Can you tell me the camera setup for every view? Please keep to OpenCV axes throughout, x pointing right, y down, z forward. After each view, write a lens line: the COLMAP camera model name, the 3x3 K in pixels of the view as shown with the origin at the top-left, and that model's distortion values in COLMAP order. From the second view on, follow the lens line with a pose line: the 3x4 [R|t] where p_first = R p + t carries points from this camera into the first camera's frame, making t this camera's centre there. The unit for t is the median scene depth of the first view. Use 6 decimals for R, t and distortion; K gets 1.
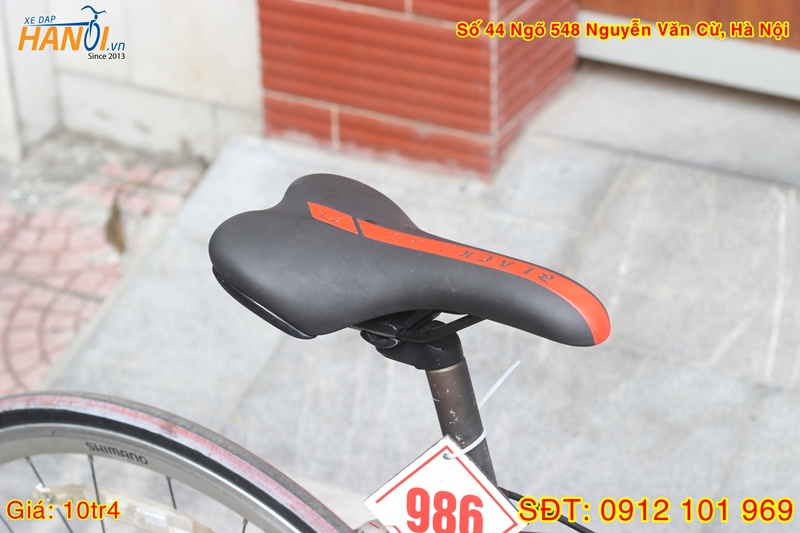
lens RADIAL K [[1954.1, 0, 361.2], [0, 1954.1, 197.5], [0, 0, 1]] dist [-0.086502, 0.000000]
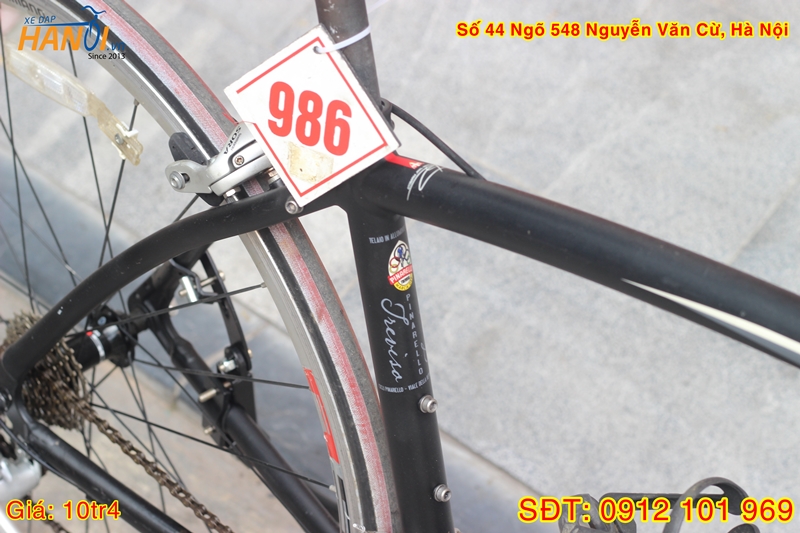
lens RADIAL K [[1954.1, 0, 383.0], [0, 1954.1, 305.6], [0, 0, 1]] dist [-0.086502, 0.000000]
pose [[0.977688, 0.179928, -0.108408, 0.104550], [-0.150480, 0.959984, 0.236191, 0.021038], [0.146567, -0.214608, 0.965640, 0.101345]]
